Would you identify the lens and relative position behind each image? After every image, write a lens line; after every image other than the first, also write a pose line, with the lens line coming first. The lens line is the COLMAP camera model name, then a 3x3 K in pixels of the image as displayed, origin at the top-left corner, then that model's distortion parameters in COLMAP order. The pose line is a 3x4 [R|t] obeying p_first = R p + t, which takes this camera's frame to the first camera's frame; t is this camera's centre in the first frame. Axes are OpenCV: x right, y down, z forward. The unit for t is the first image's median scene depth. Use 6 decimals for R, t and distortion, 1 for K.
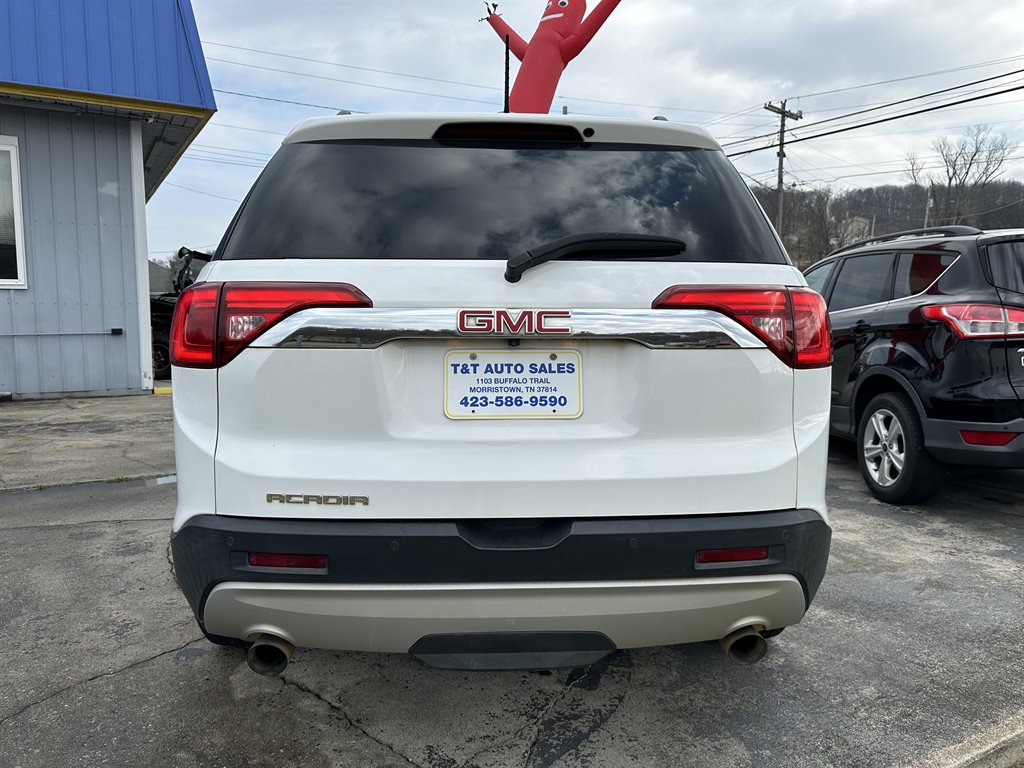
lens RADIAL K [[794.5, 0, 512.0], [0, 794.5, 384.0], [0, 0, 1]] dist [0.052667, -0.068049]
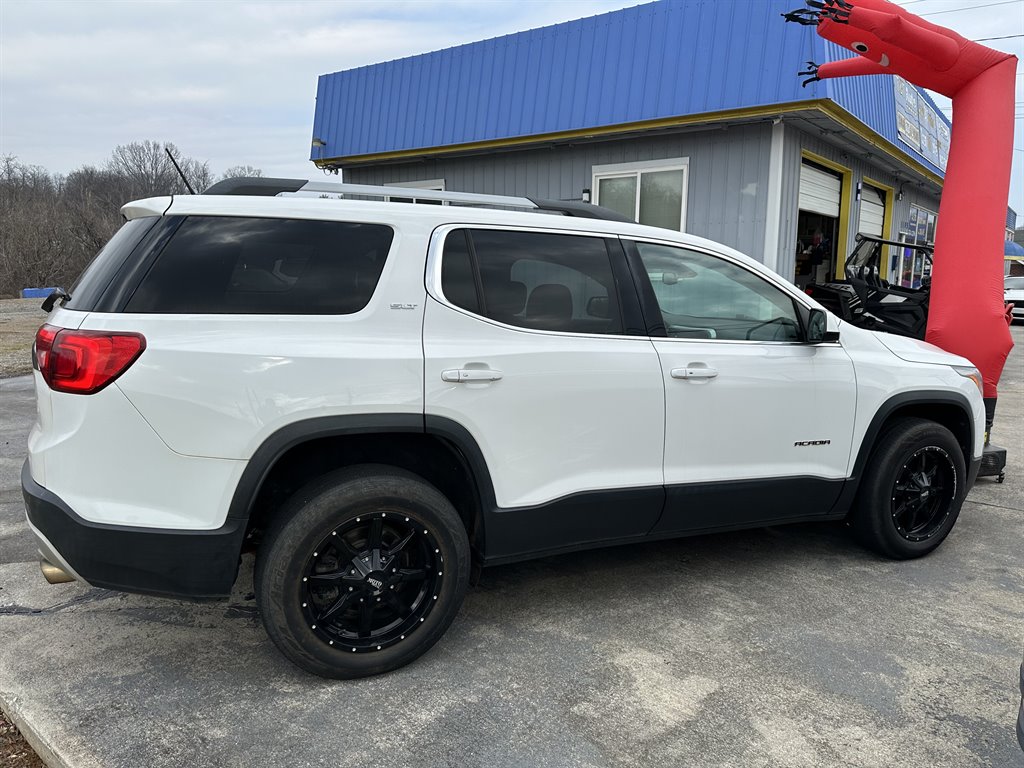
lens RADIAL K [[794.5, 0, 512.0], [0, 794.5, 384.0], [0, 0, 1]] dist [0.052667, -0.068049]
pose [[0.298913, 0.138902, -0.944117, 0.530121], [-0.099724, 0.988480, 0.113855, -0.072116], [0.949055, 0.060119, 0.309322, 0.374981]]
